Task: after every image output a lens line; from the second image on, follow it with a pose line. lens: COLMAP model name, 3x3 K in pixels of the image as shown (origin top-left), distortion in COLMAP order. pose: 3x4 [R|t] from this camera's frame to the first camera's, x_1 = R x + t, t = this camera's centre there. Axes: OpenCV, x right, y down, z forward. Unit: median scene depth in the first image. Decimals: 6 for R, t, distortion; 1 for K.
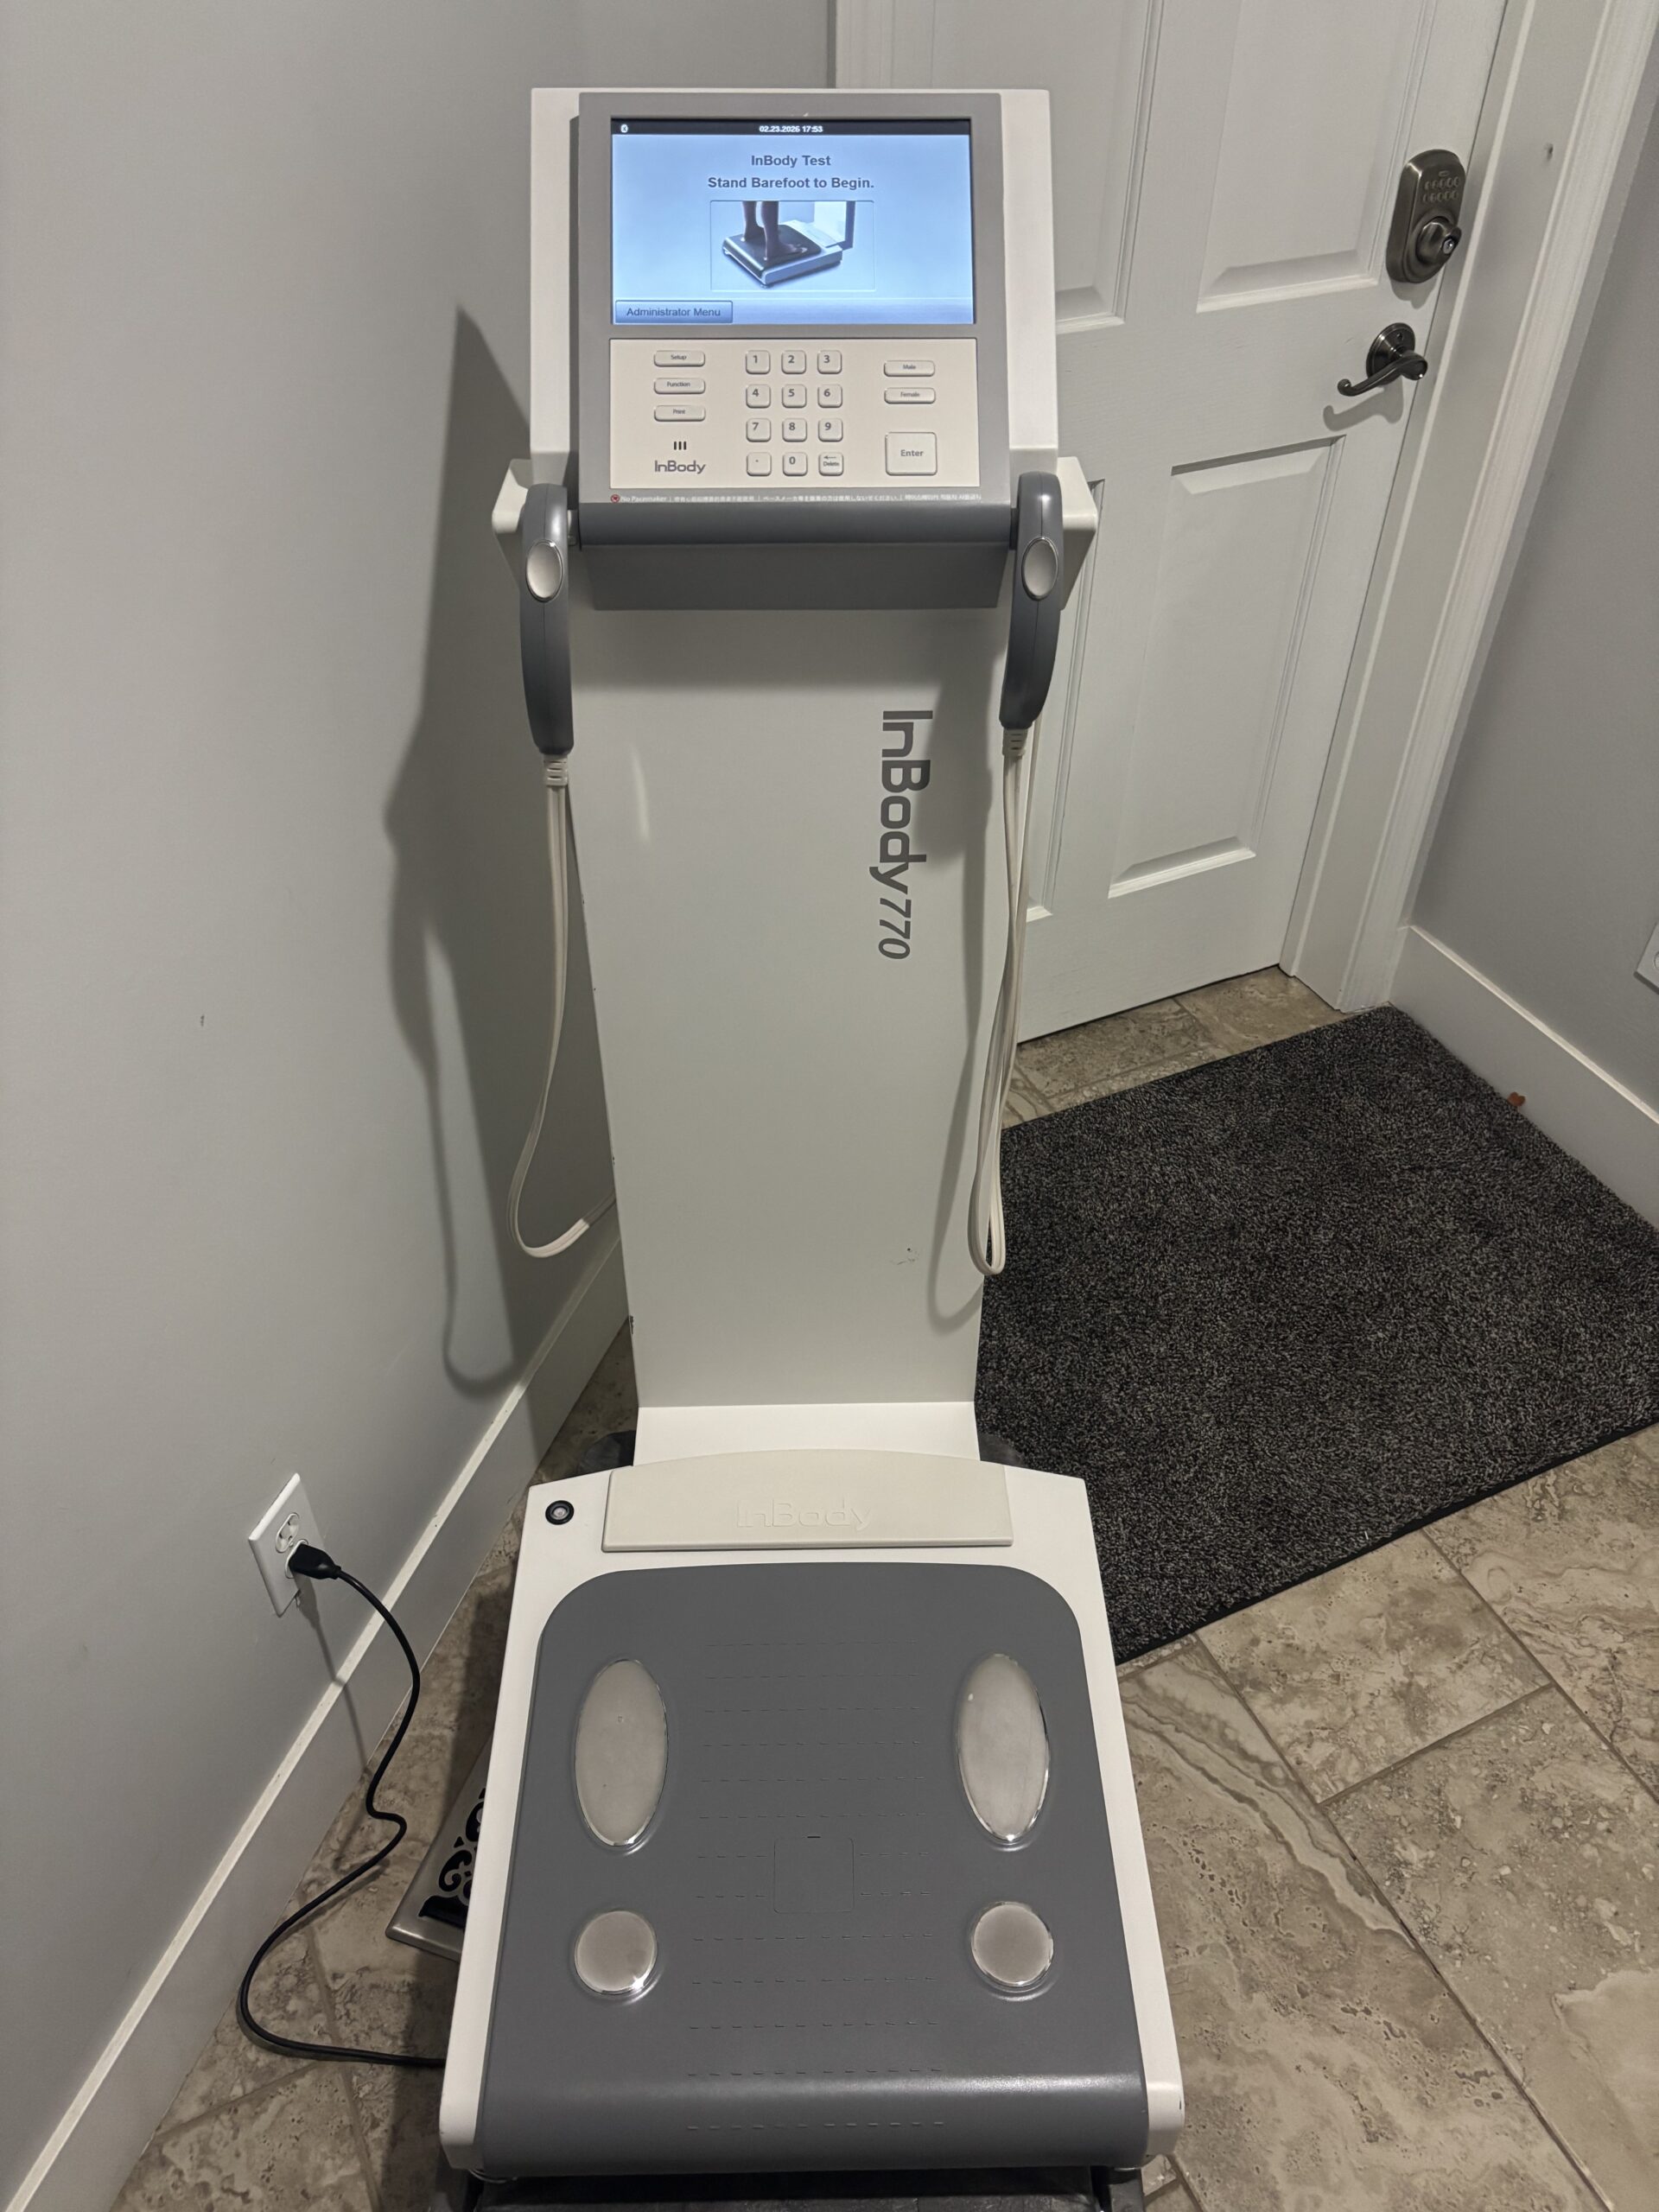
lens RADIAL K [[1639.0, 0, 872.1], [0, 1639.0, 1117.4], [0, 0, 1]] dist [0.030820, -0.055320]
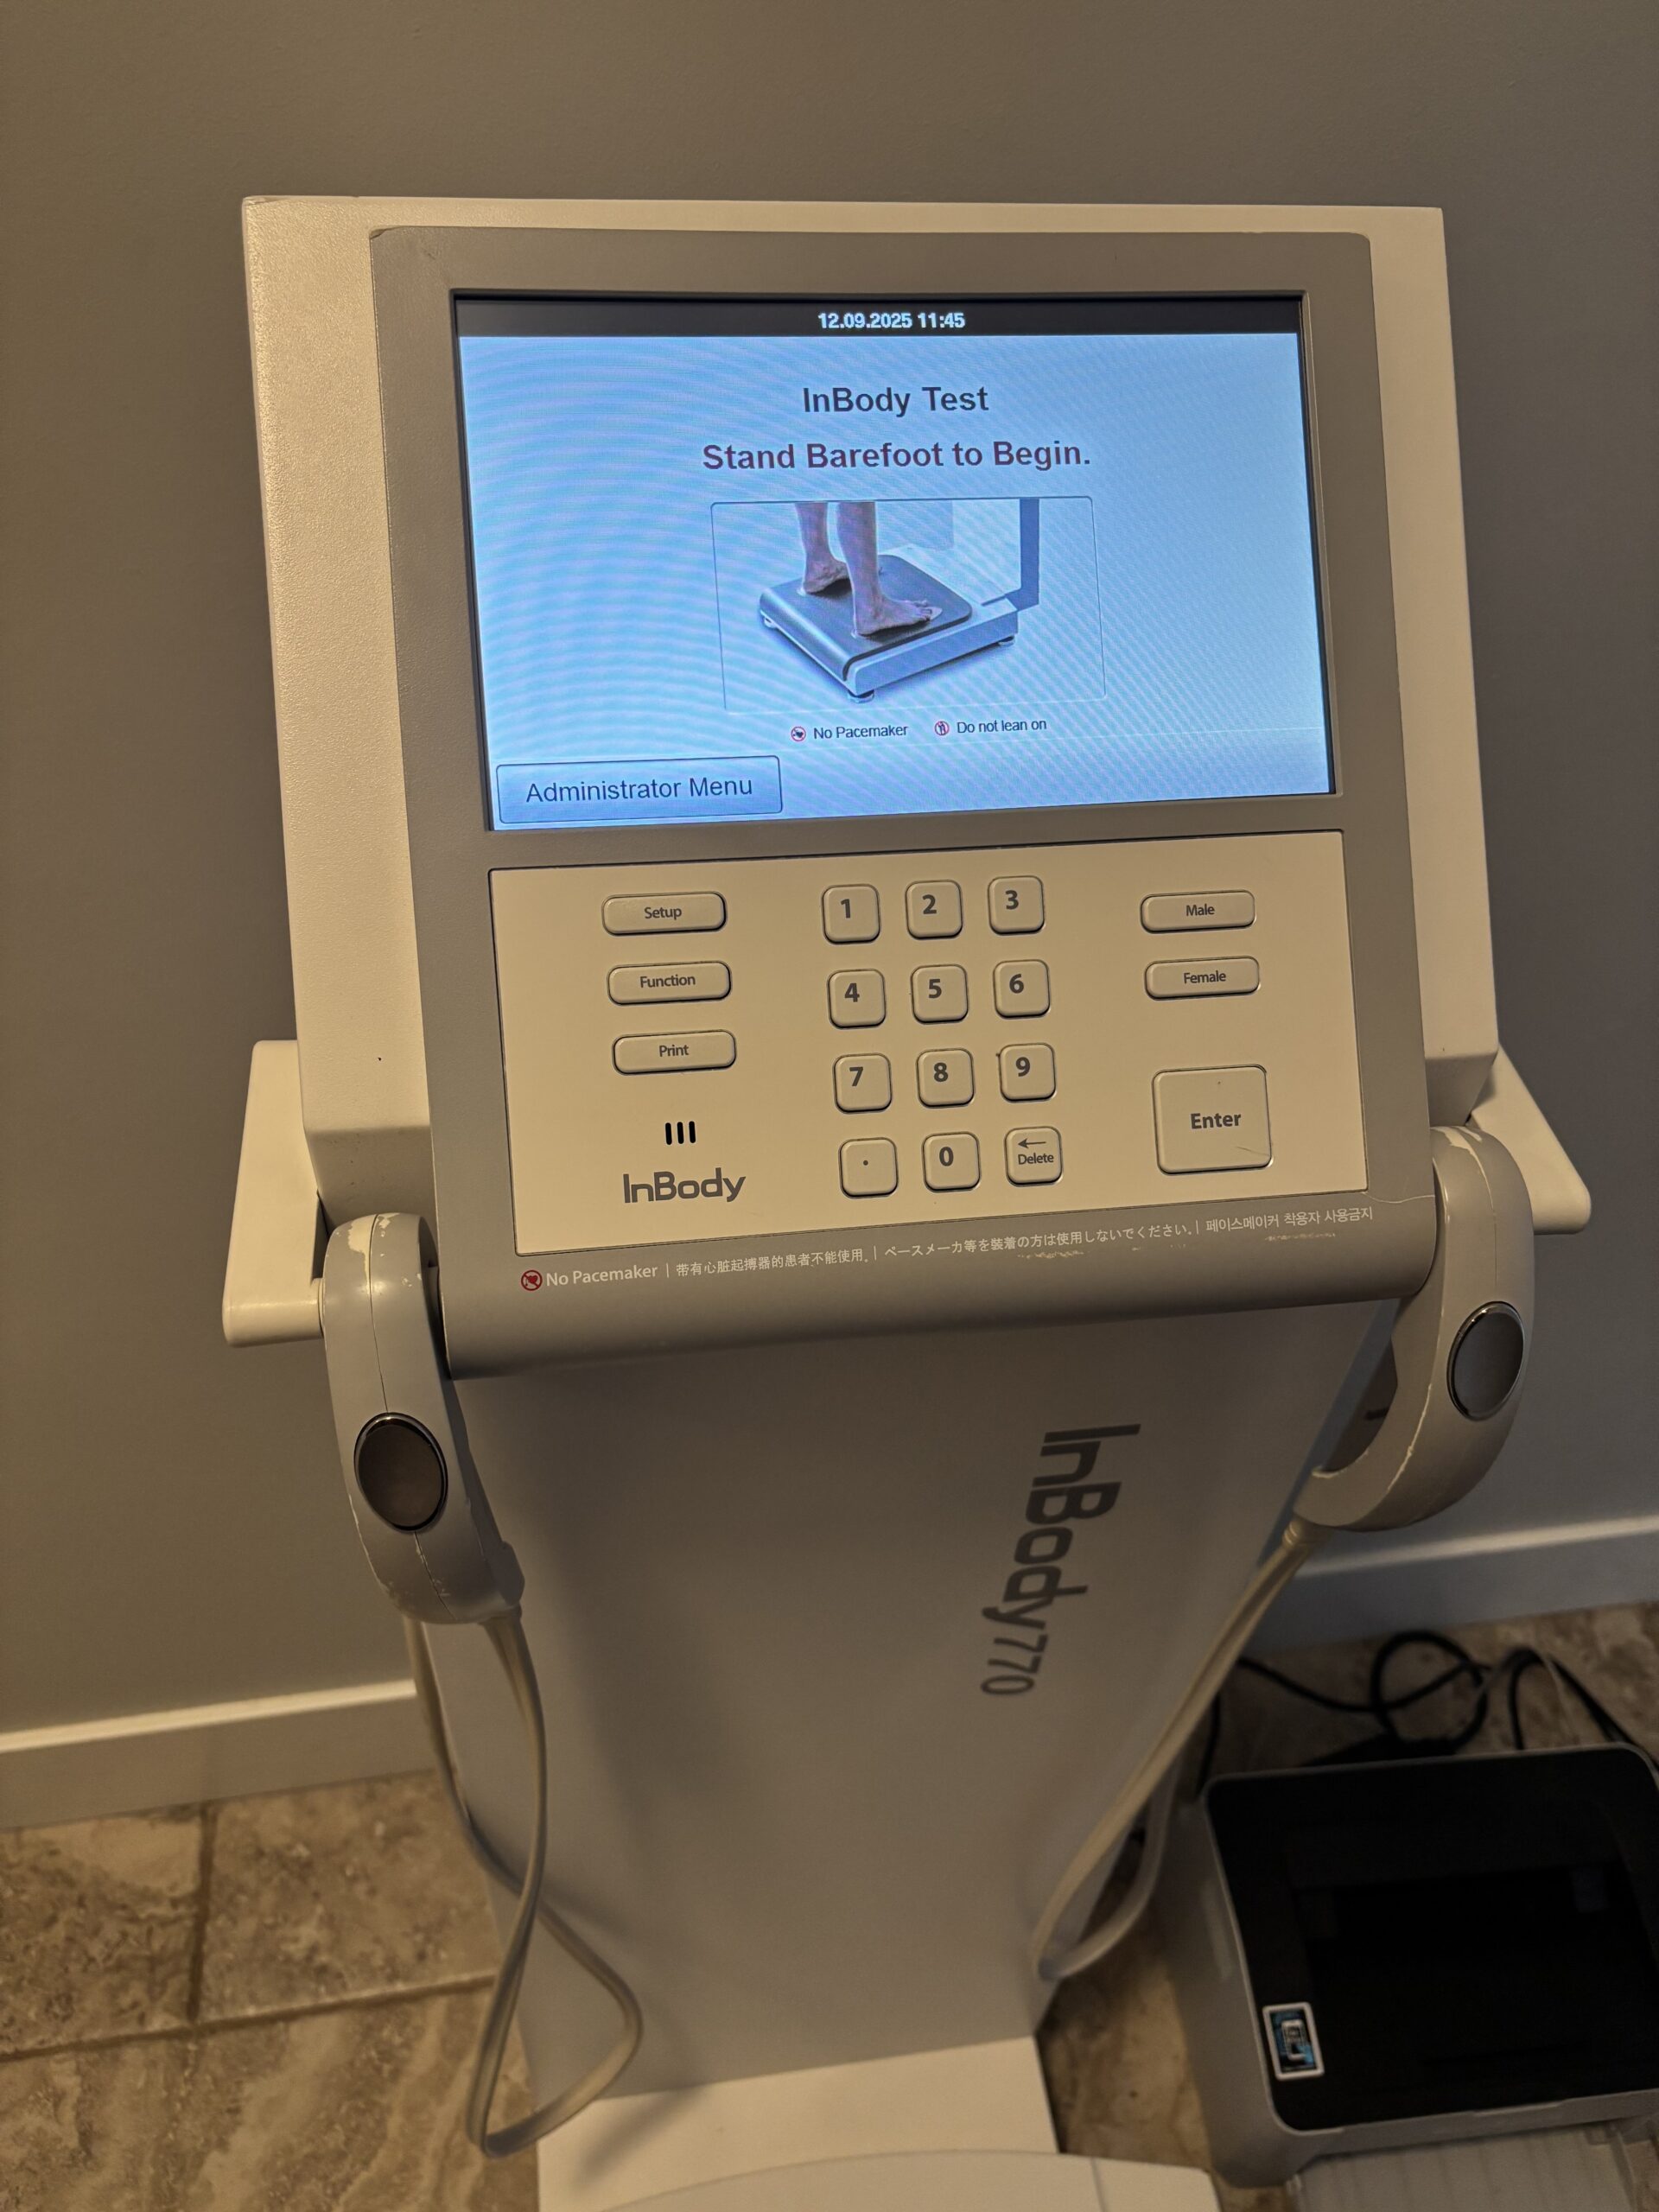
lens RADIAL K [[1639.0, 0, 822.7], [0, 1639.0, 1051.0], [0, 0, 1]] dist [0.030820, -0.055320]
pose [[0.992503, -0.050298, 0.111393, -0.123255], [0.040200, 0.995029, 0.091108, -0.454499], [-0.115422, -0.085947, 0.989591, 0.570680]]
